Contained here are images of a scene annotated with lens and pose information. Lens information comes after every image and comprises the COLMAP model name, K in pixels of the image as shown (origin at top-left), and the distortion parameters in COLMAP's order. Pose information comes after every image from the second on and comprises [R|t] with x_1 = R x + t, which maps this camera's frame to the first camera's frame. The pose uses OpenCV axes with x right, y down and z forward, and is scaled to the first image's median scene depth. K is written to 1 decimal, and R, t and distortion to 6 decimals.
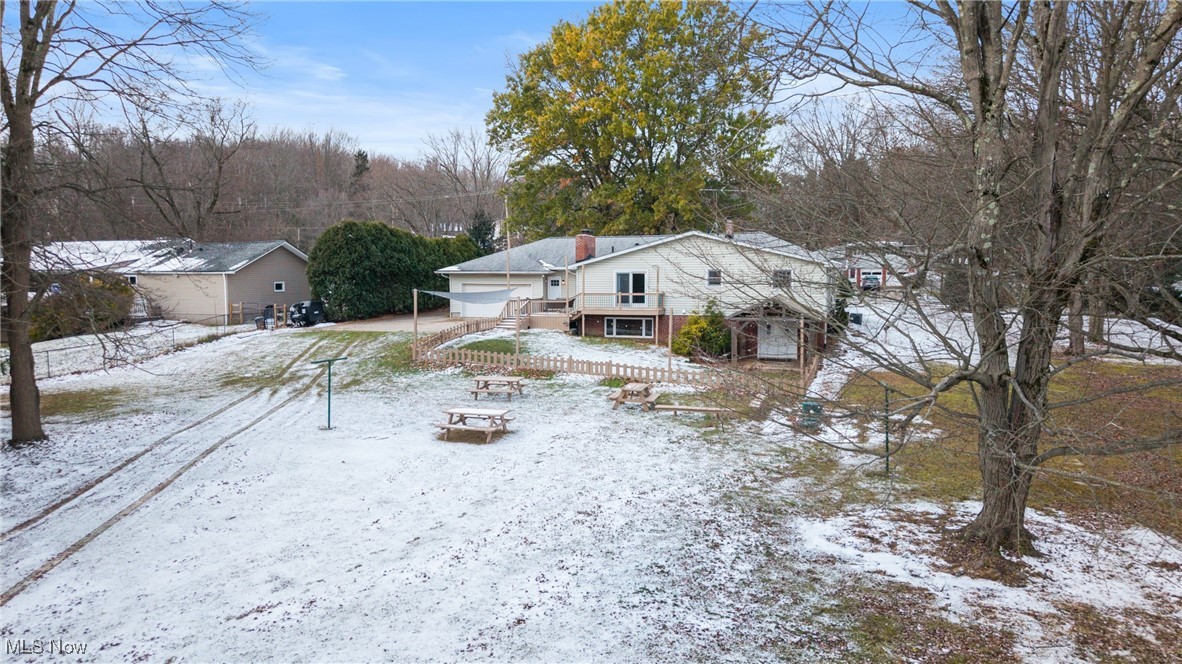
lens RADIAL K [[805.1, 0, 587.0], [0, 805.1, 331.9], [0, 0, 1]] dist [0.008165, -0.003581]
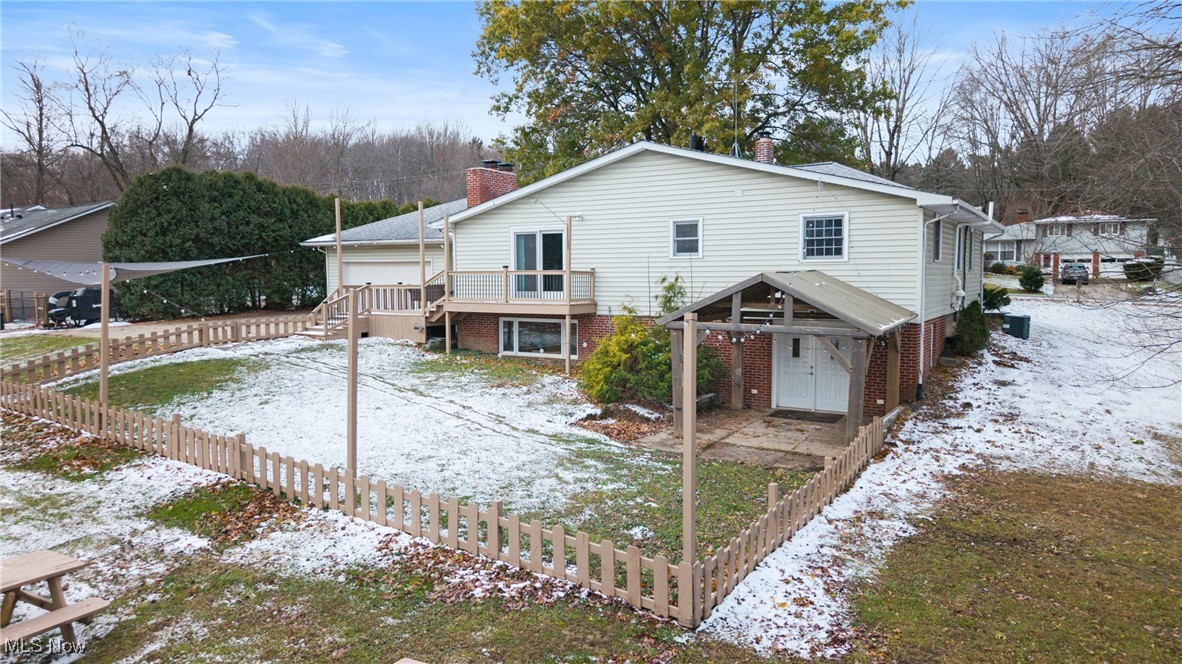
lens RADIAL K [[805.1, 0, 597.5], [0, 805.1, 333.0], [0, 0, 1]] dist [0.008165, -0.003581]
pose [[0.978776, 0.013159, -0.204511, 0.196330], [-0.013419, 0.999910, 0.000114, -0.009013], [0.204494, 0.002633, 0.978864, 0.494421]]
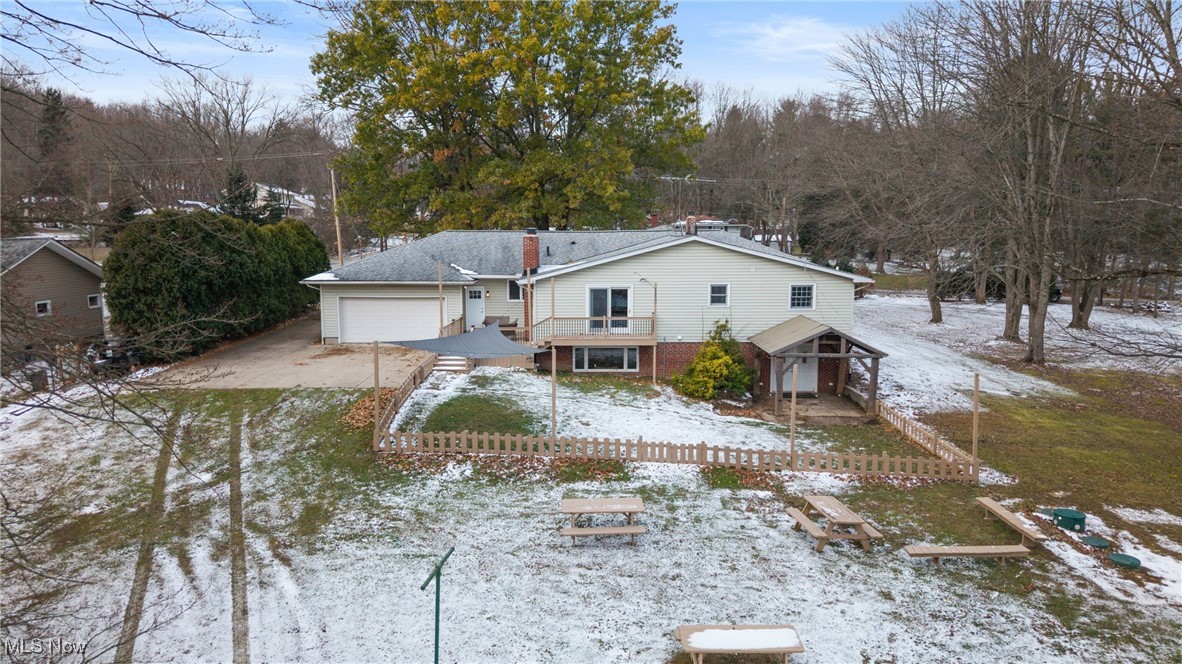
lens RADIAL K [[805.1, 0, 596.6], [0, 805.1, 329.8], [0, 0, 1]] dist [0.008165, -0.003581]
pose [[0.941389, -0.040825, 0.334844, -0.212736], [0.024289, 0.998277, 0.053423, -0.074403], [-0.336447, -0.042159, 0.940758, 0.277729]]
